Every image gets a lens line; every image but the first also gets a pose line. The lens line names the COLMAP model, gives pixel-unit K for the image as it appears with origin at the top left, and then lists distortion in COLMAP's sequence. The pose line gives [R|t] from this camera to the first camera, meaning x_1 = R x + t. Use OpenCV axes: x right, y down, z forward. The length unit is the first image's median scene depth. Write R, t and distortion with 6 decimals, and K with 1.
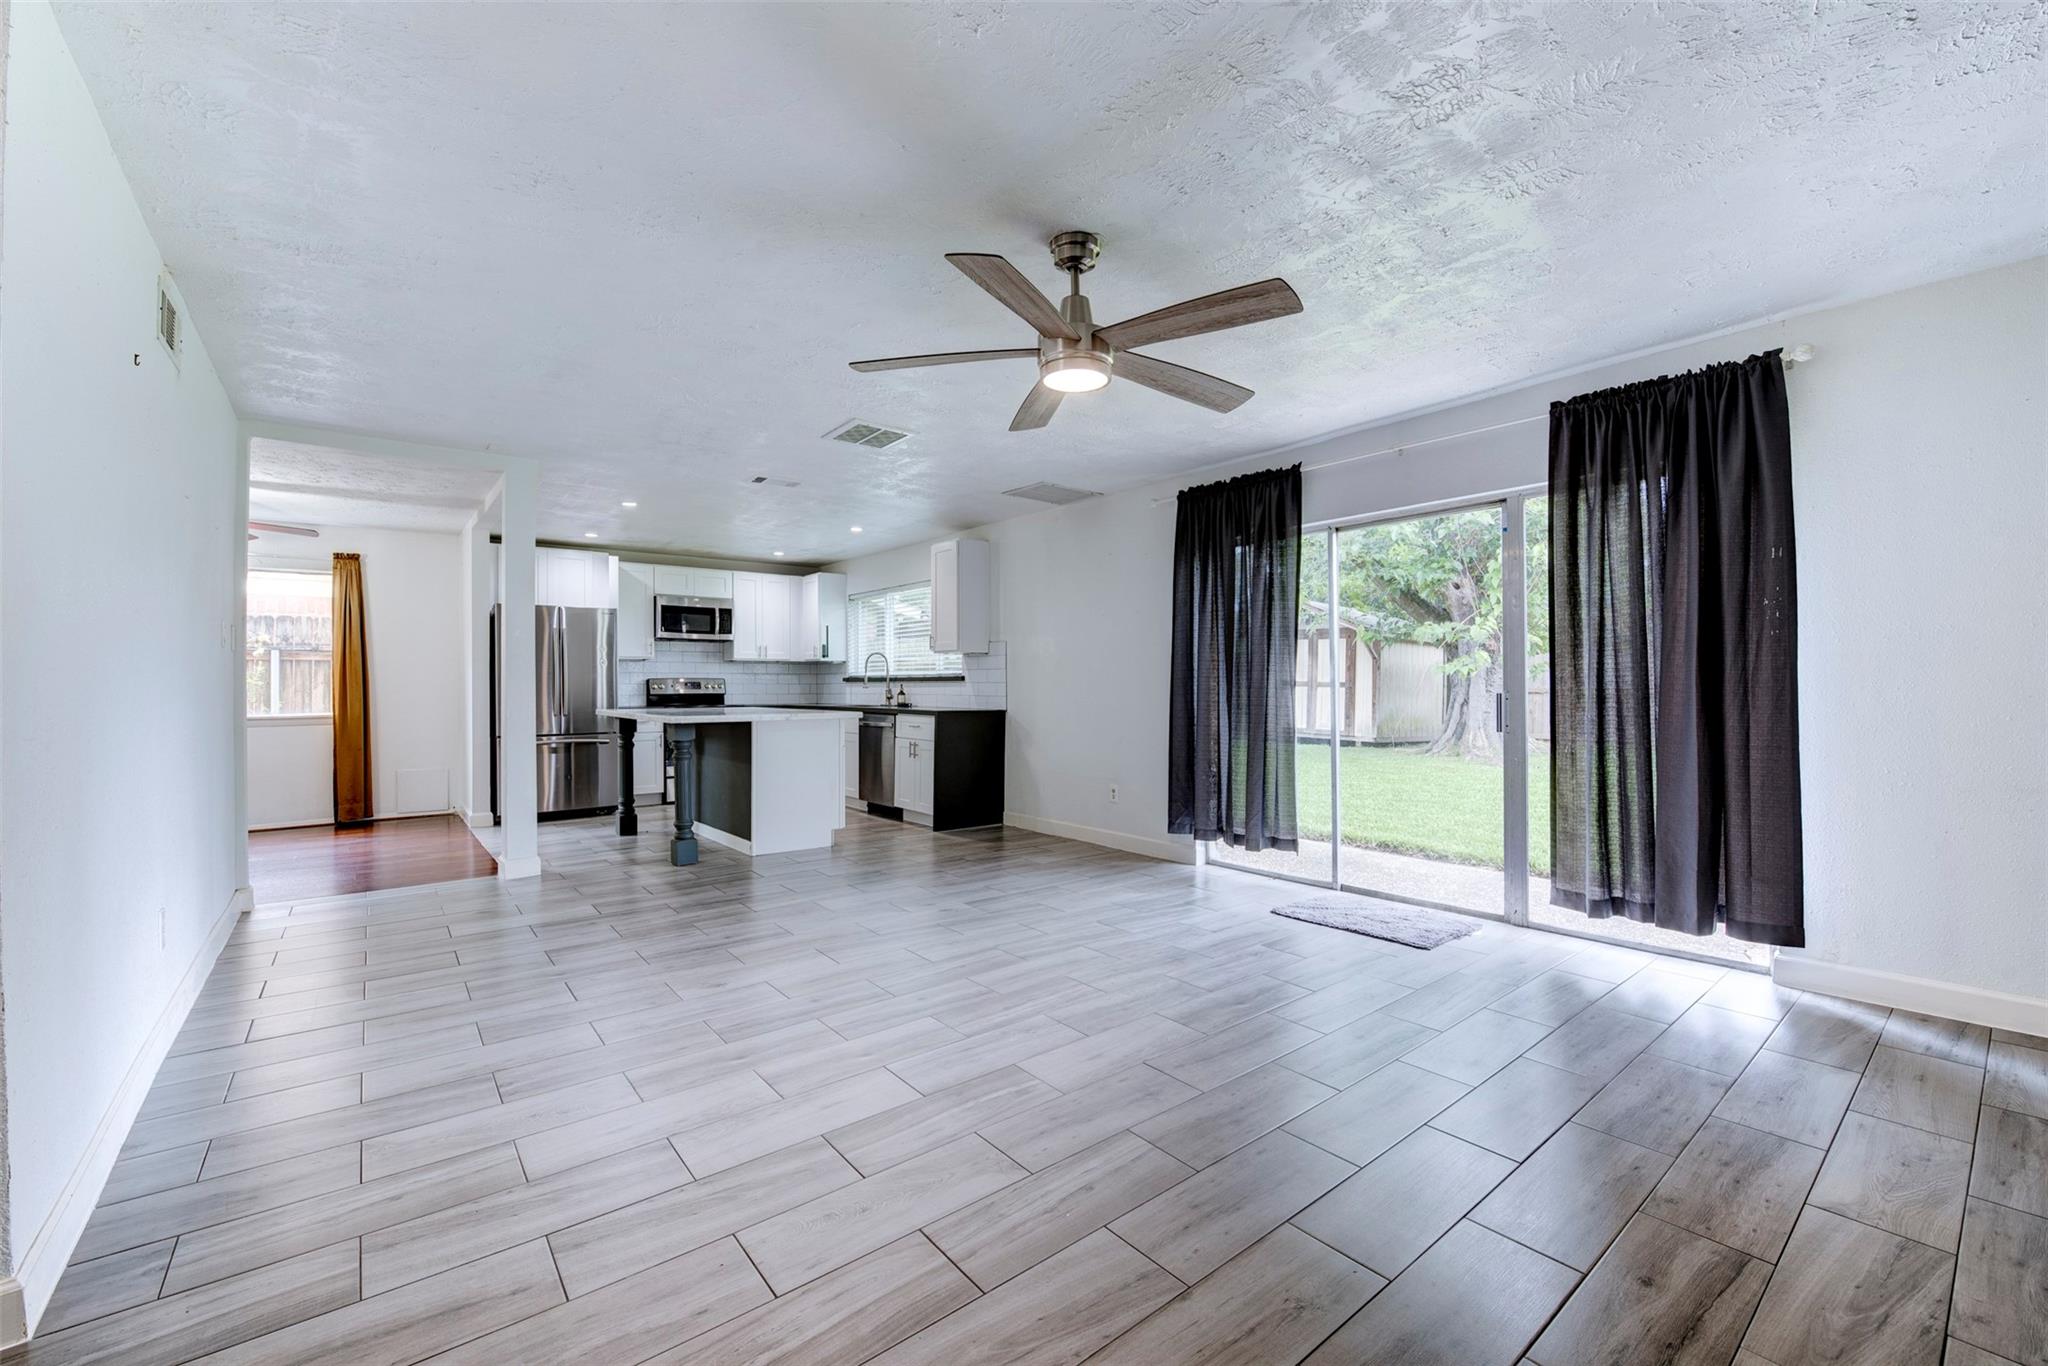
lens RADIAL K [[840.8, 0, 1029.7], [0, 840.8, 680.0], [0, 0, 1]] dist [-0.017618, -0.000725]
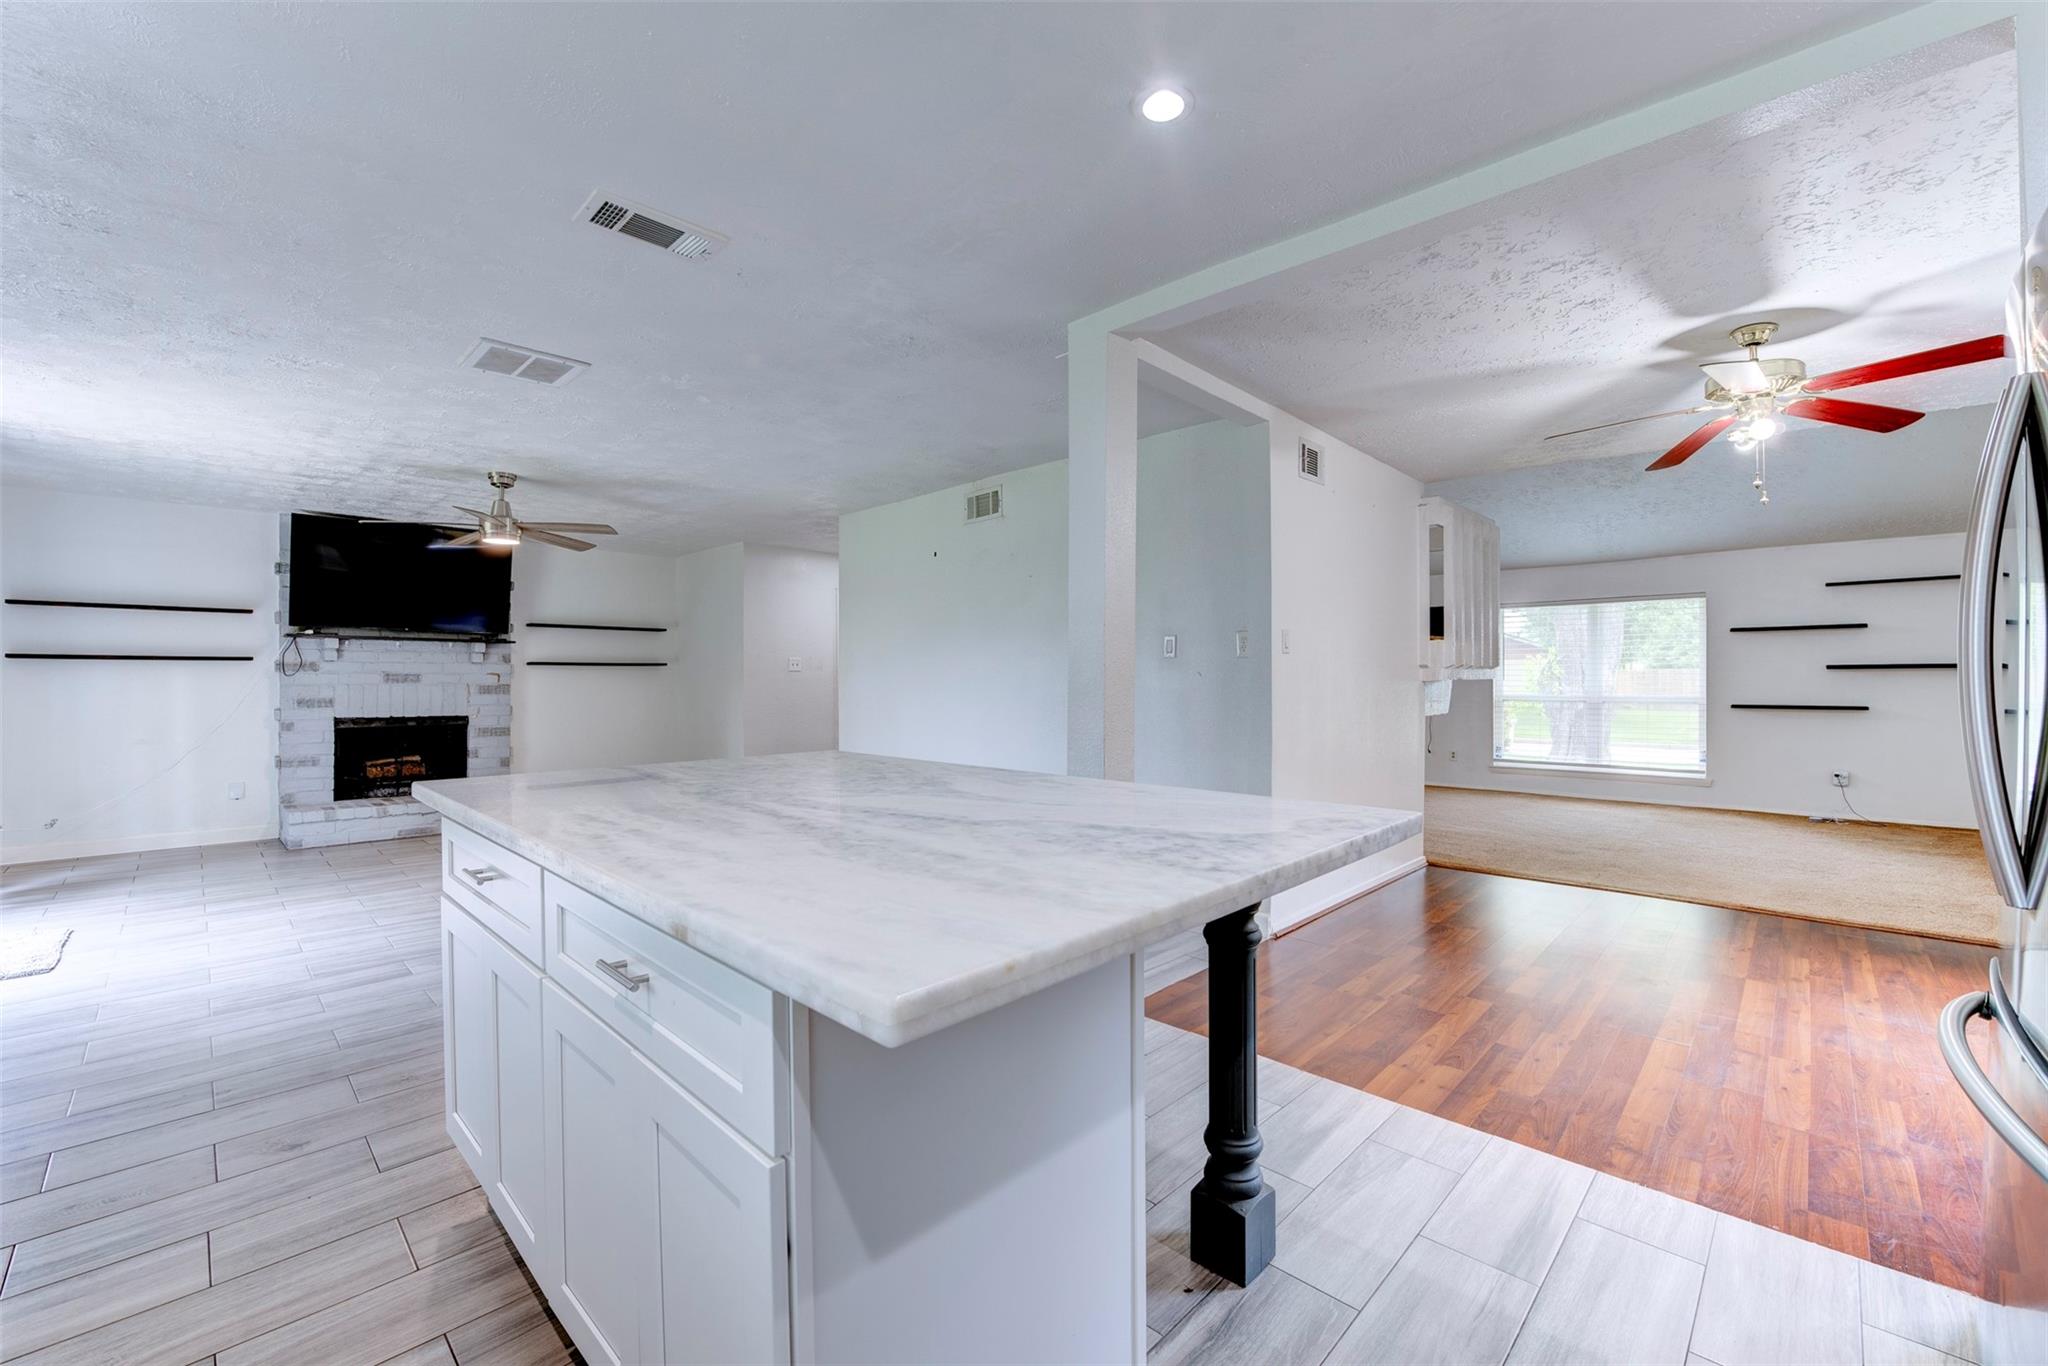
lens RADIAL K [[821.5, 0, 1015.1], [0, 821.5, 686.6], [0, 0, 1]] dist [-0.017235, -0.001209]
pose [[-0.993261, 0.005681, -0.115761, -0.523358], [0.005308, 0.999980, 0.003535, -0.004948], [0.115779, 0.002897, -0.993271, 1.716051]]
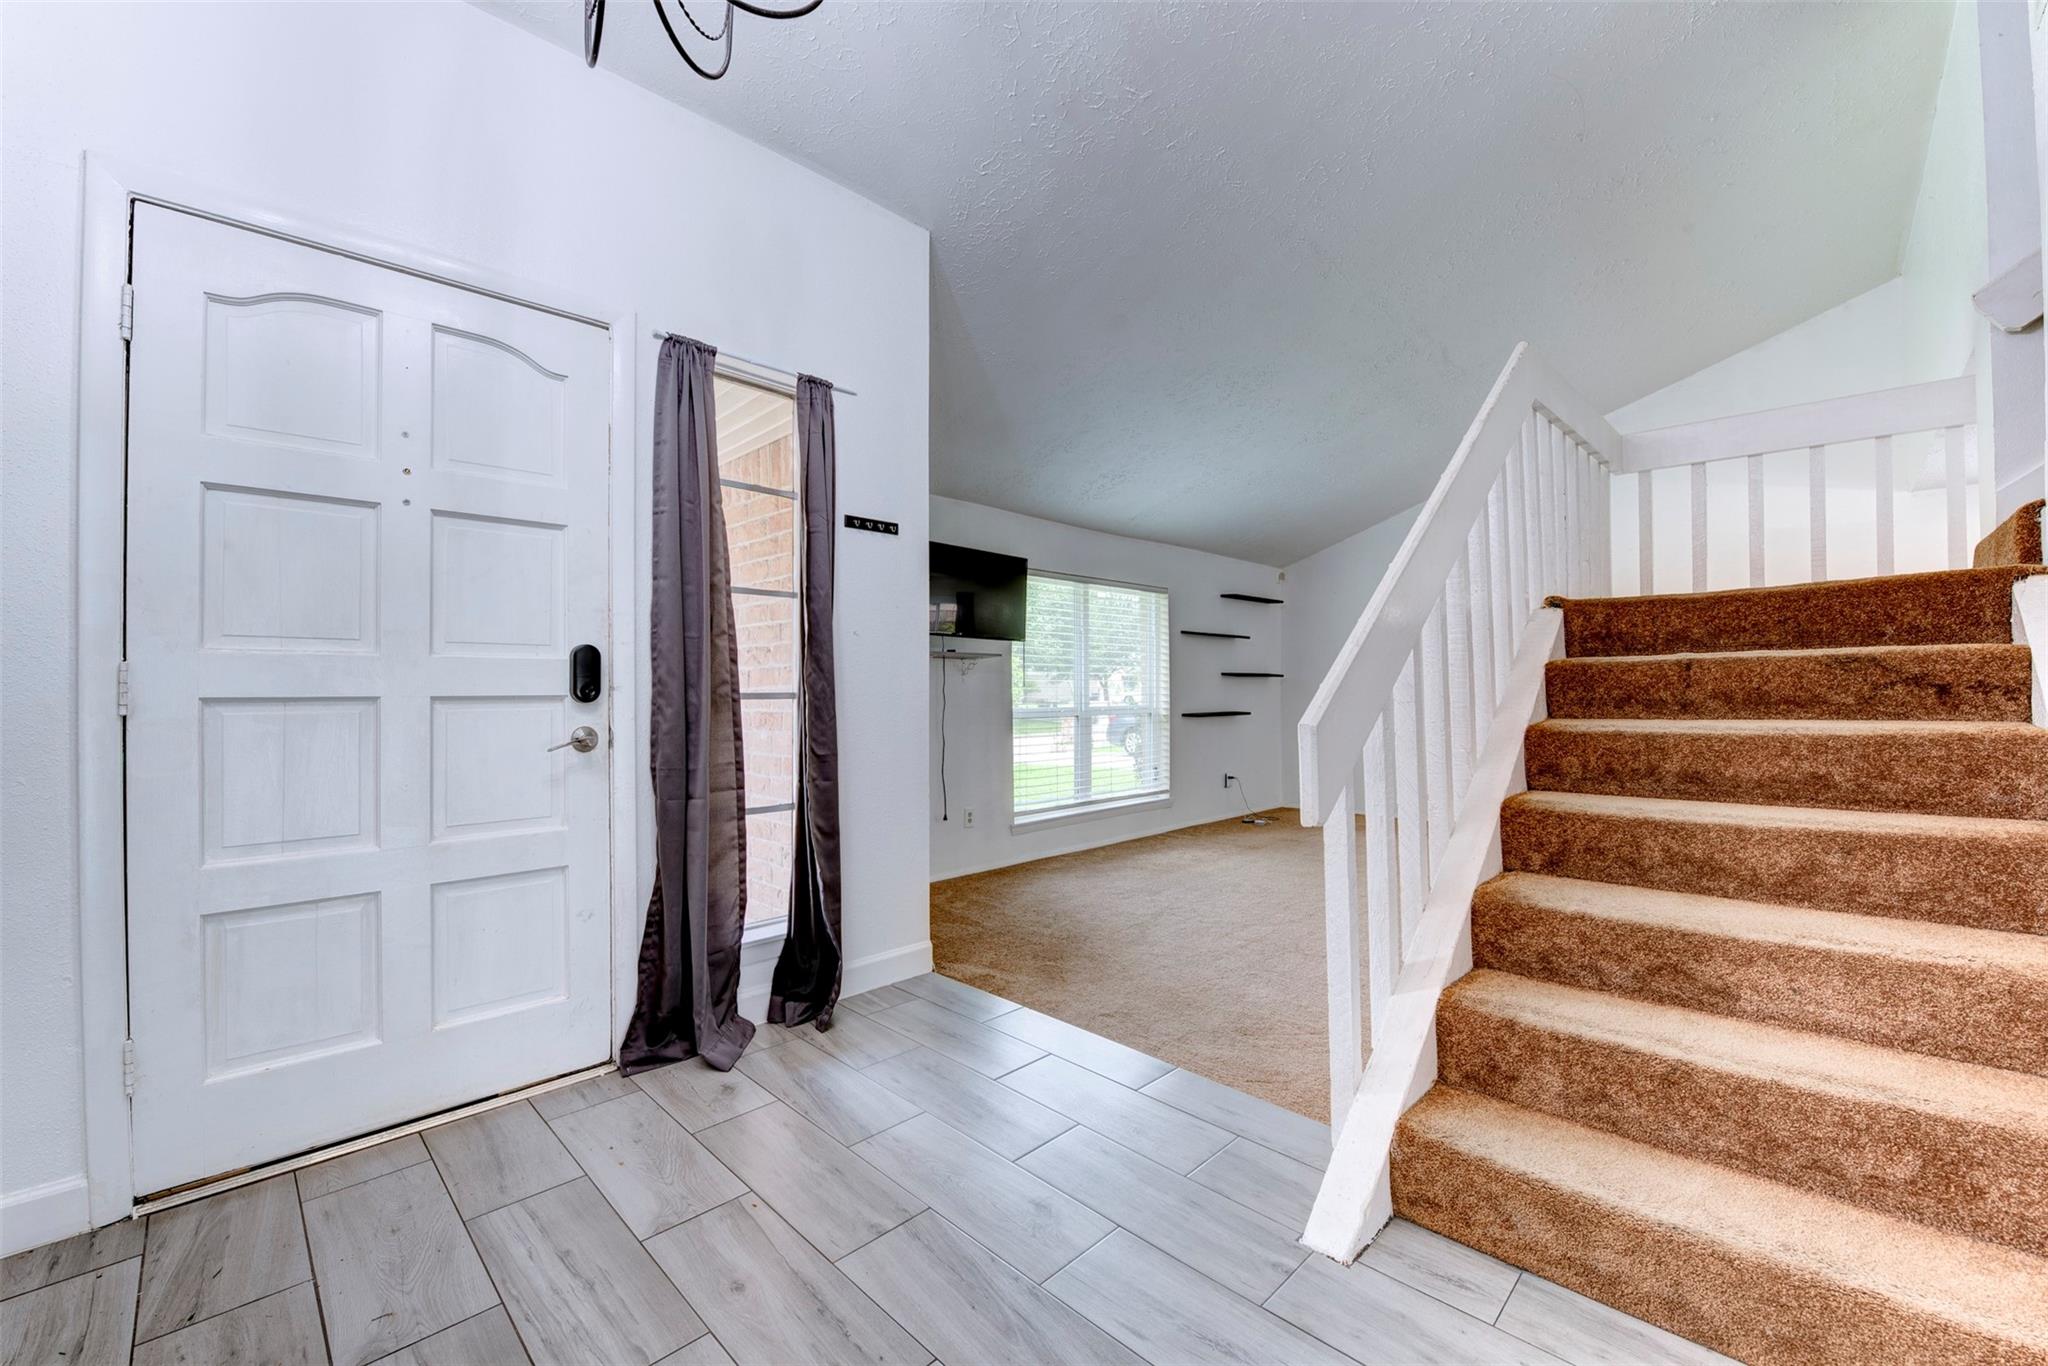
lens RADIAL K [[821.5, 0, 1020.4], [0, 821.5, 680.7], [0, 0, 1]] dist [-0.017235, -0.001209]
pose [[0.106695, -0.006275, -0.994272, -0.666926], [0.006747, 0.999962, -0.005587, -0.010227], [0.994269, -0.006112, 0.106733, -0.223588]]
